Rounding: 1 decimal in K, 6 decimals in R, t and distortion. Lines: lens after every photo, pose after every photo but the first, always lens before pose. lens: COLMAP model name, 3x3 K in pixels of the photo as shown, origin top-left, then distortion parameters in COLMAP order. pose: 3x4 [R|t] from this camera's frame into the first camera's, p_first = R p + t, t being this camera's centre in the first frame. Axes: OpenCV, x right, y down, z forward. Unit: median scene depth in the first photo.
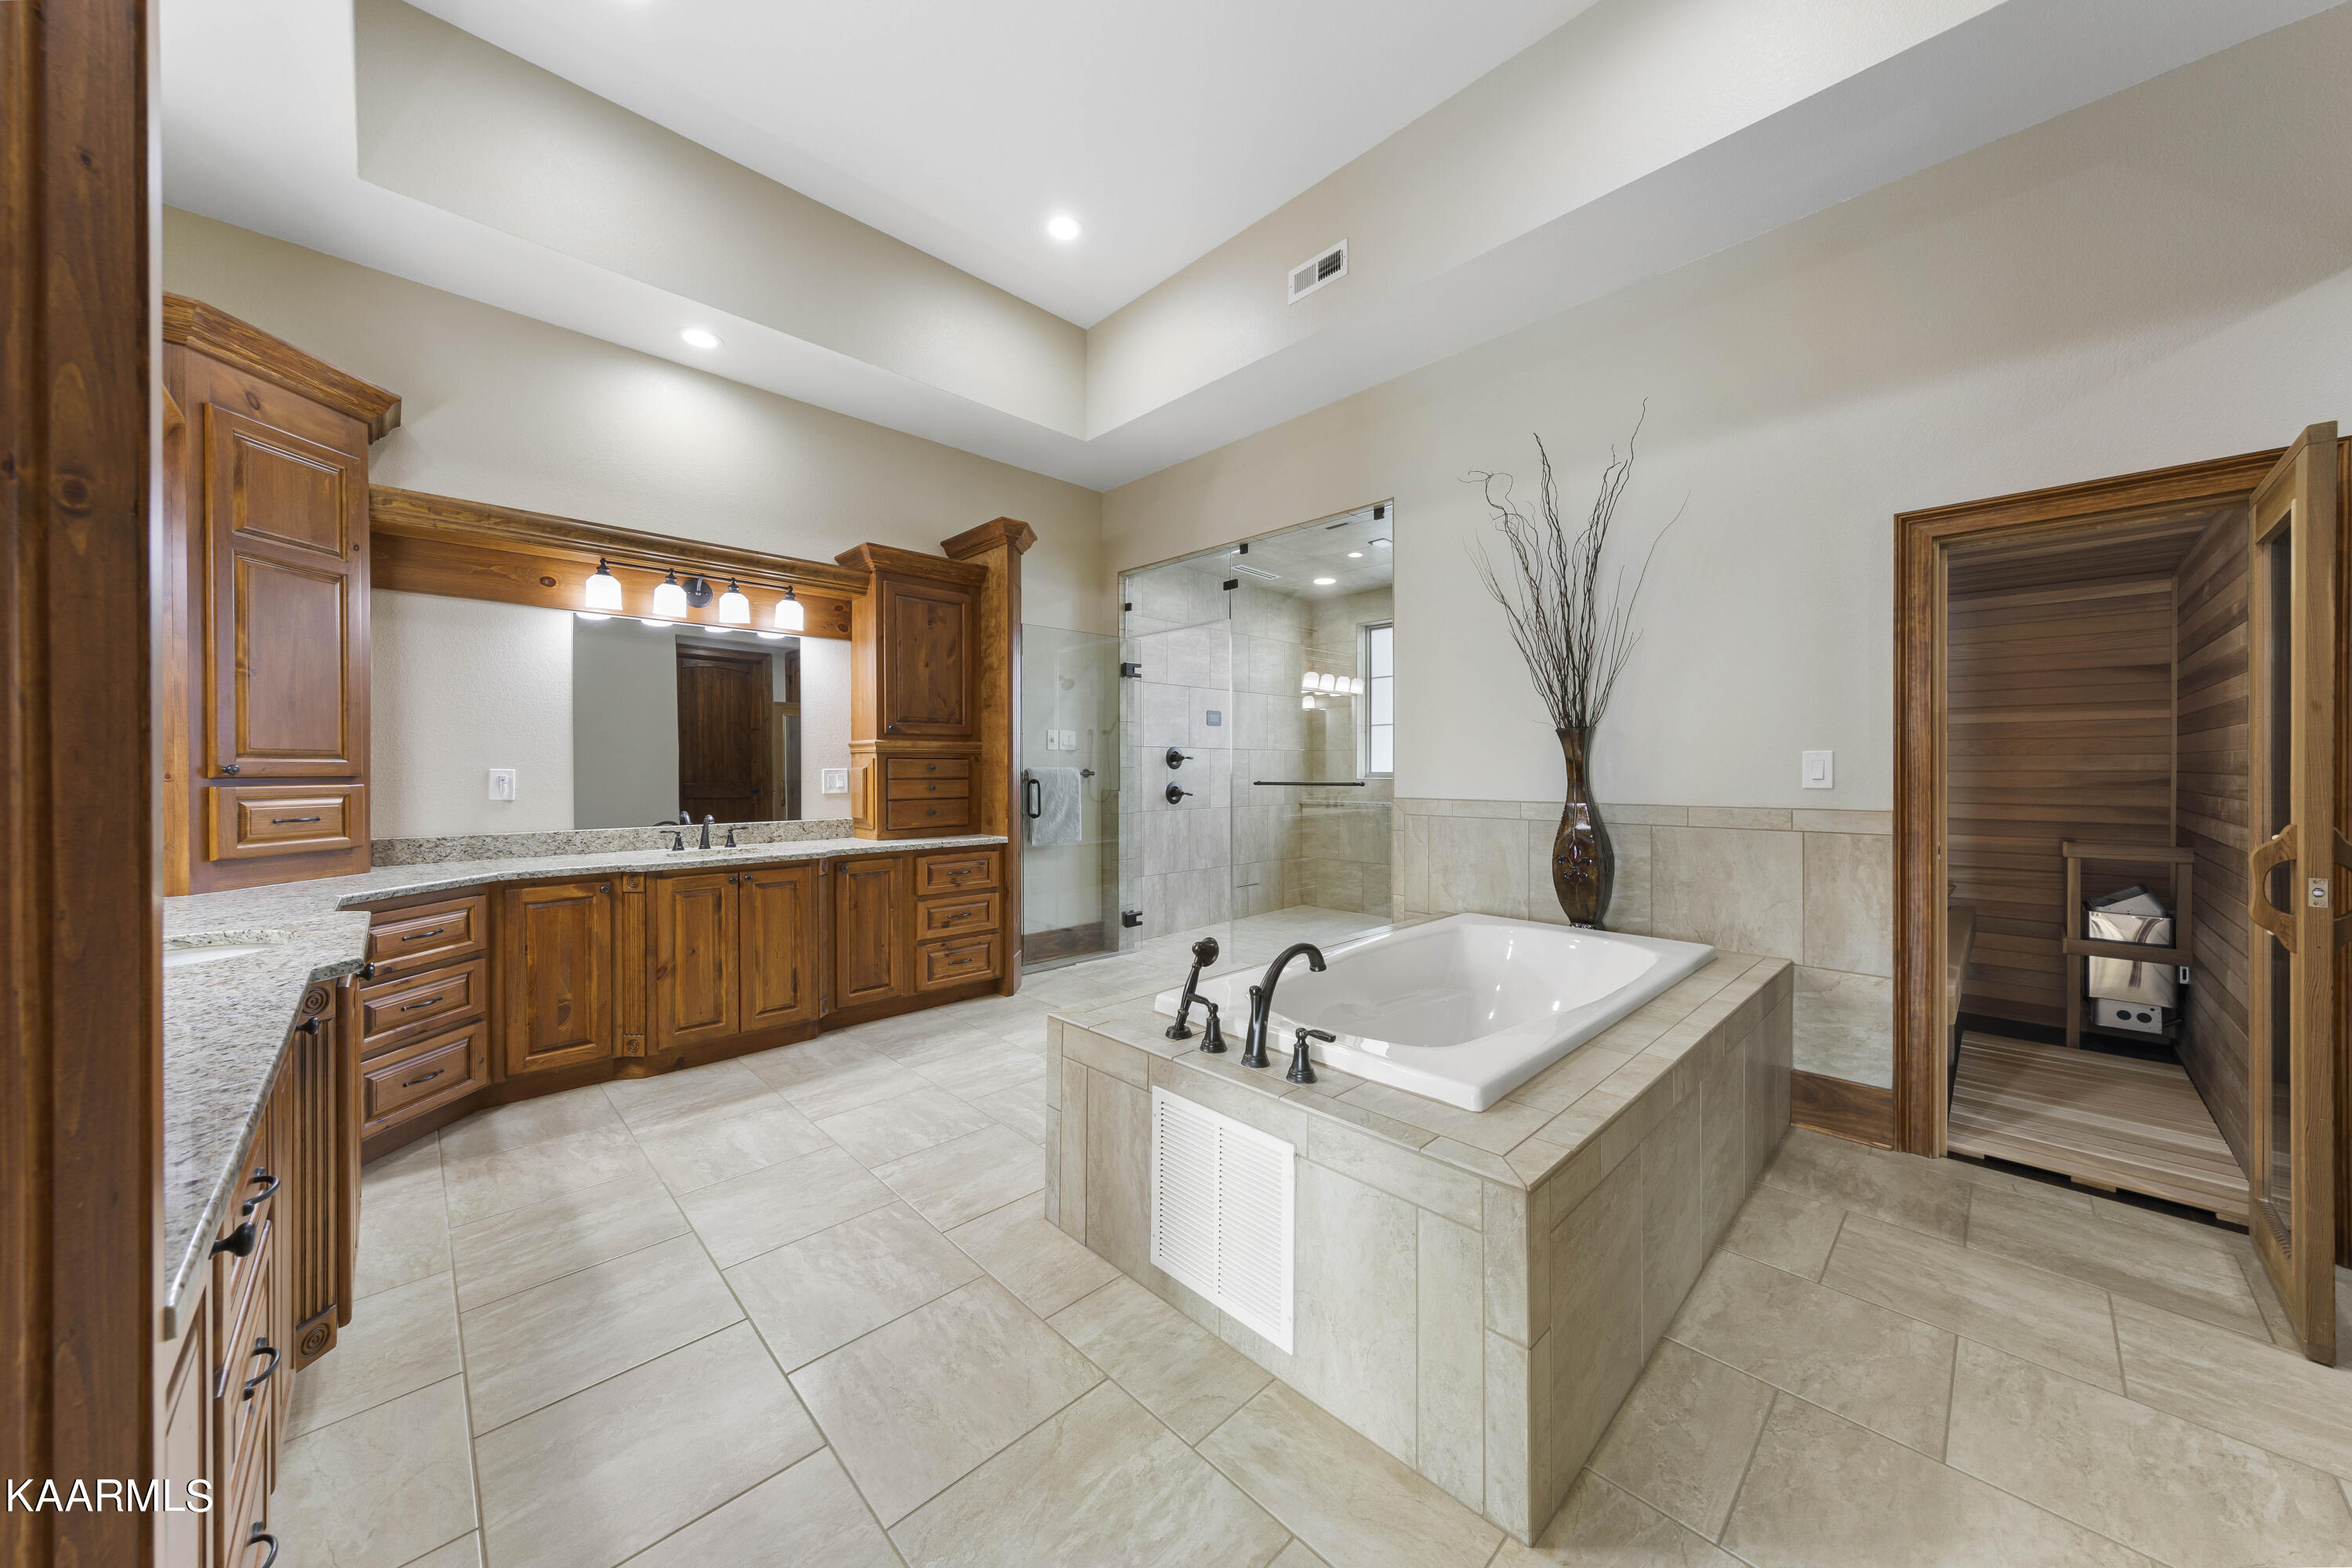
lens RADIAL K [[791.2, 0, 1180.9], [0, 791.2, 773.8], [0, 0, 1]] dist [0.001565, 0.000058]
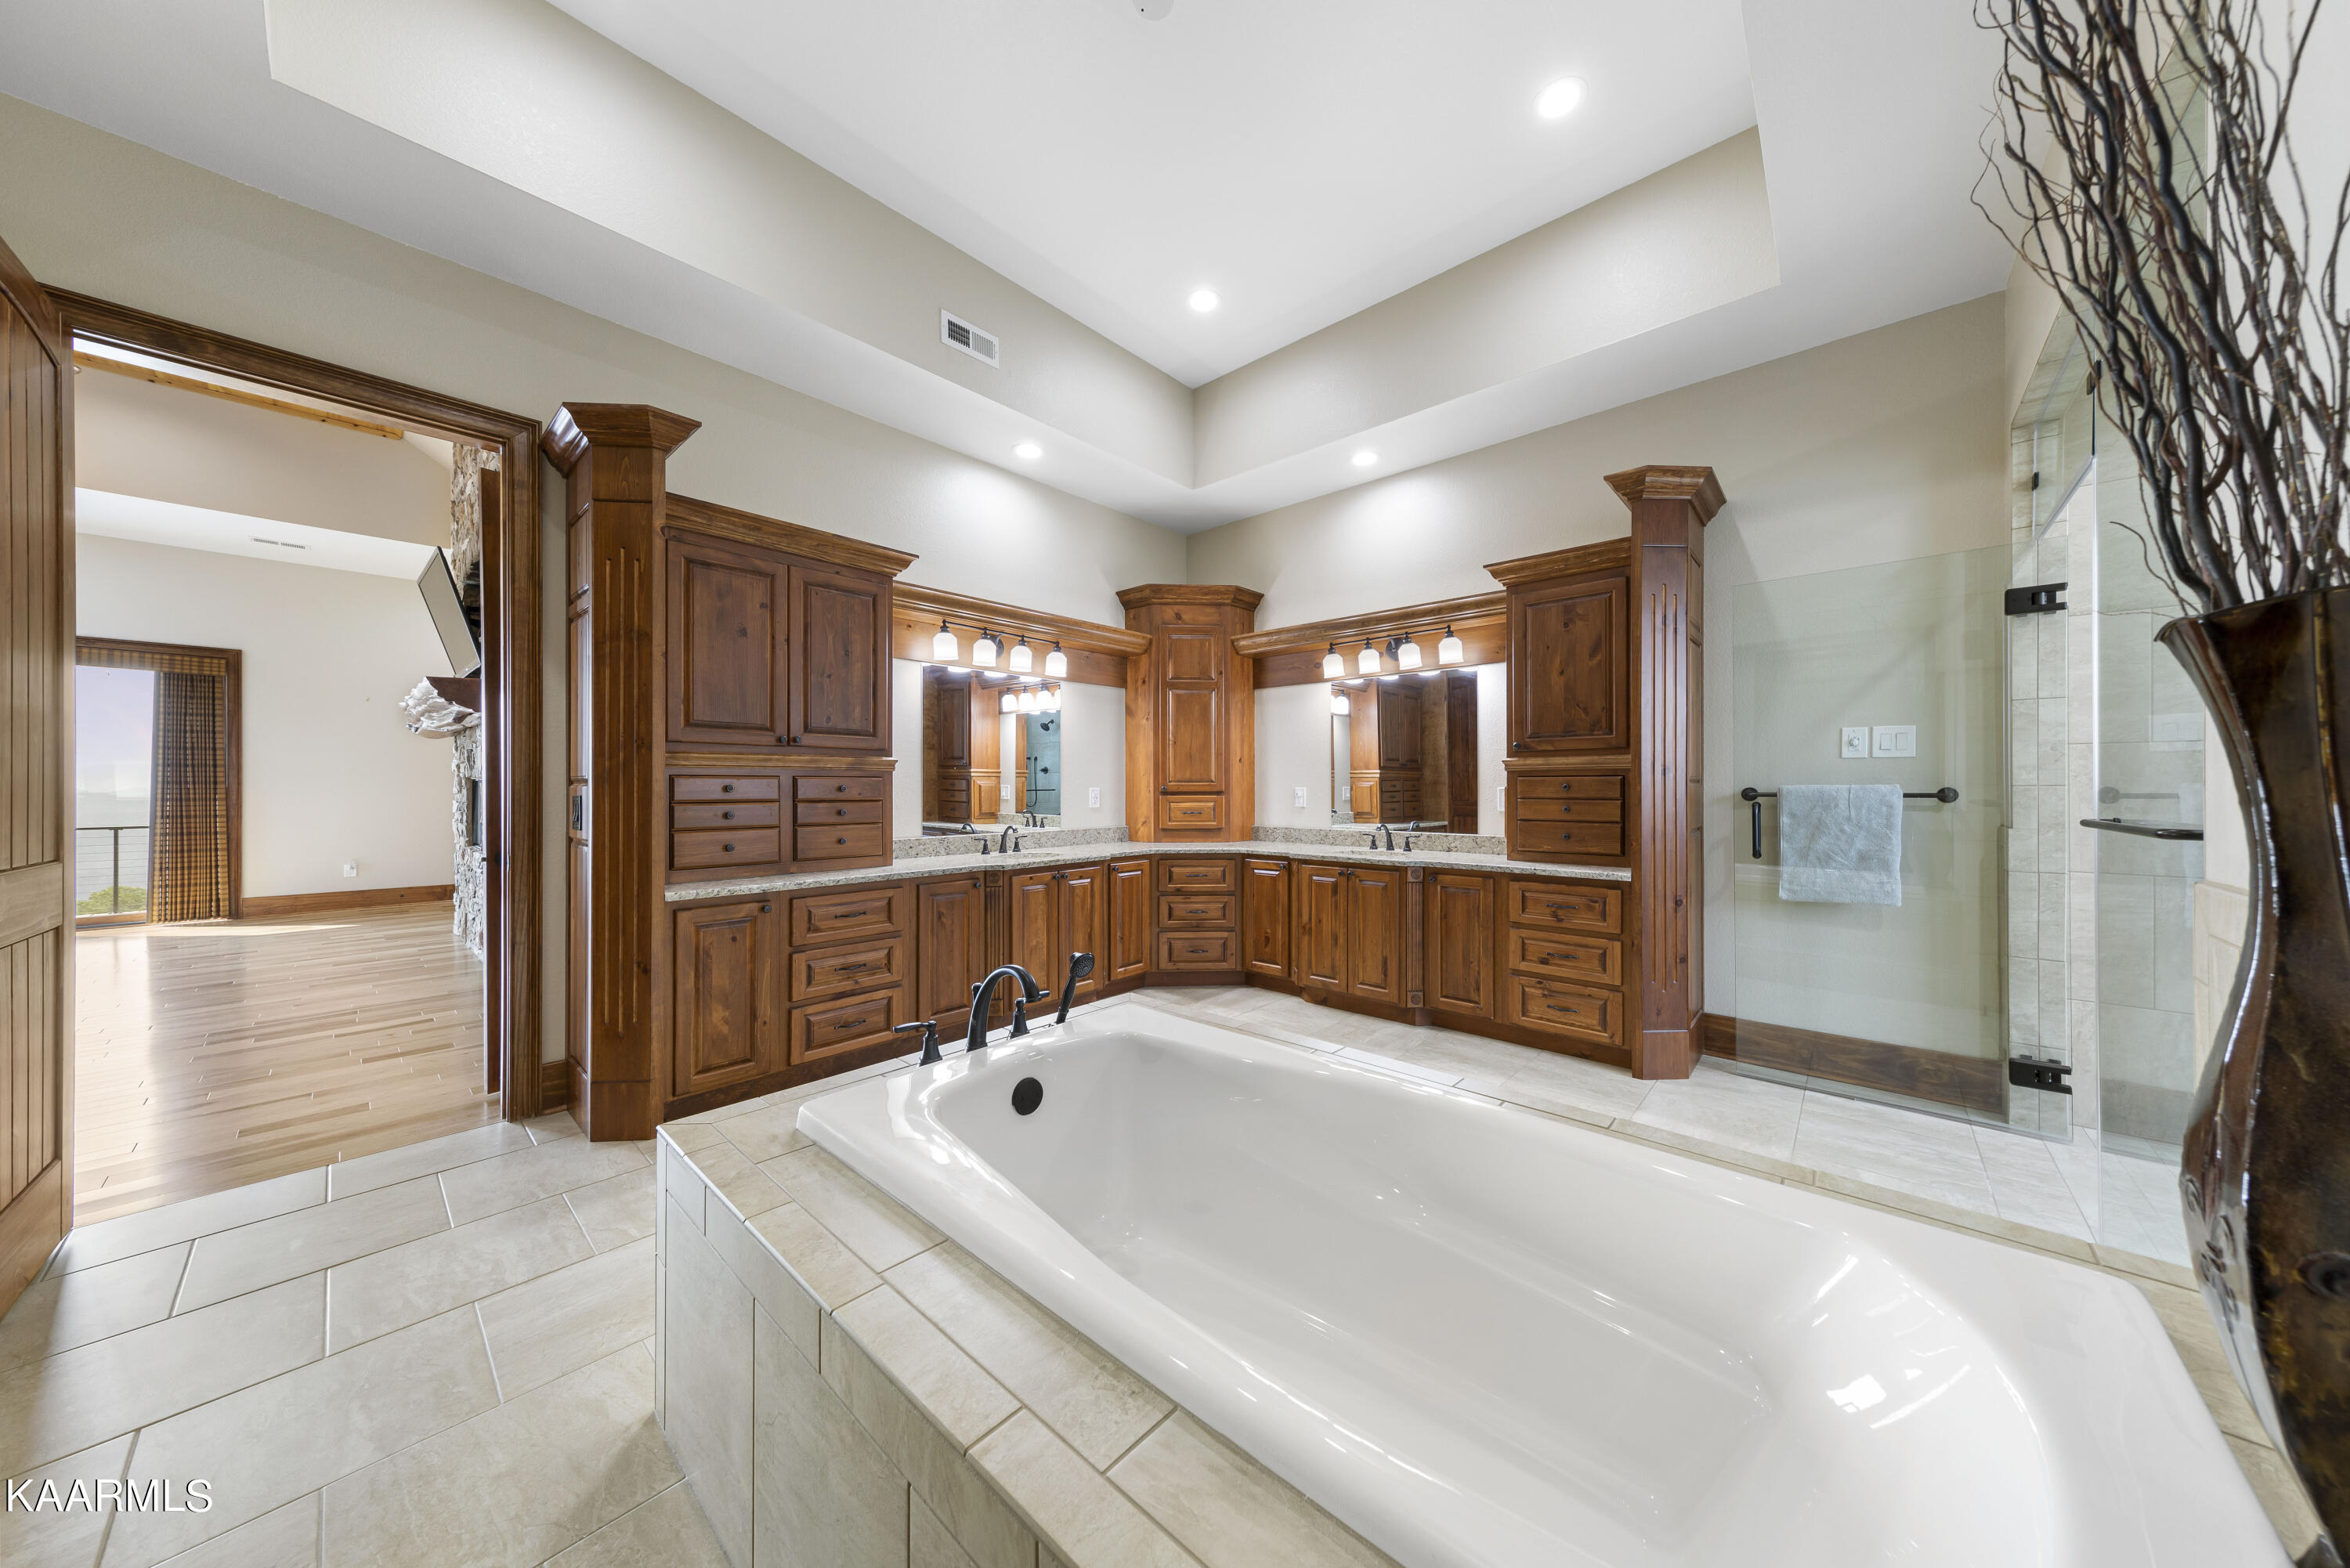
lens RADIAL K [[746.9, 0, 1181.3], [0, 746.9, 786.4], [0, 0, 1]] dist [-0.000948, -0.000050]
pose [[0.065131, -0.002551, -0.997873, 0.533409], [-0.005368, 0.999981, -0.002907, -0.002849], [0.997862, 0.005546, 0.065116, 0.545322]]
